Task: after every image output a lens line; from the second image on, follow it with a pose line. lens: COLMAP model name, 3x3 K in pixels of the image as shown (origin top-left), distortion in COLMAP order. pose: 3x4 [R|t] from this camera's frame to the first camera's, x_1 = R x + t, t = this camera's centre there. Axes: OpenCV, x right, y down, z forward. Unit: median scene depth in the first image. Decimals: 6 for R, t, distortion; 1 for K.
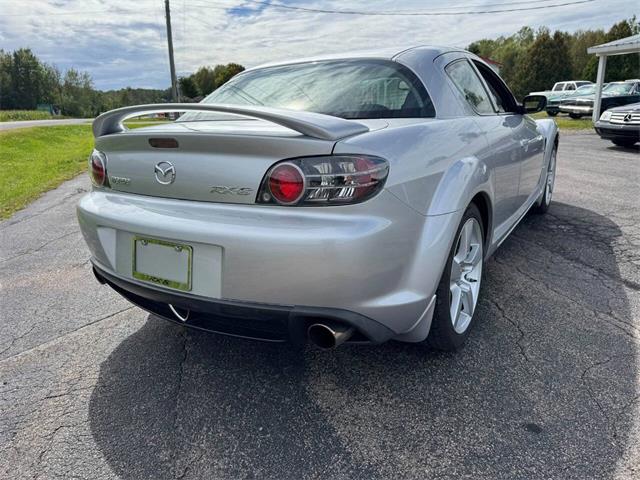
lens RADIAL K [[456.7, 0, 317.8], [0, 456.7, 239.7], [0, 0, 1]] dist [0.032272, -0.034498]
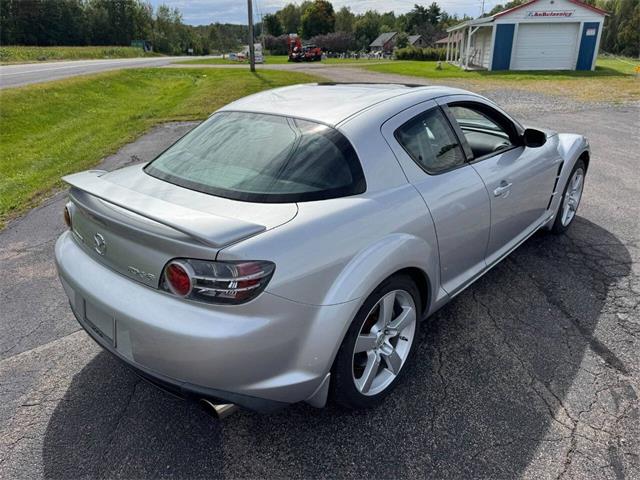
lens RADIAL K [[458.0, 0, 320.0], [0, 458.0, 240.0], [0, 0, 1]] dist [0.028140, -0.025443]
pose [[0.984536, 0.085786, -0.152738, 0.320825], [-0.067016, 0.990008, 0.124065, -0.280001], [0.161854, -0.111911, 0.980448, -0.032280]]
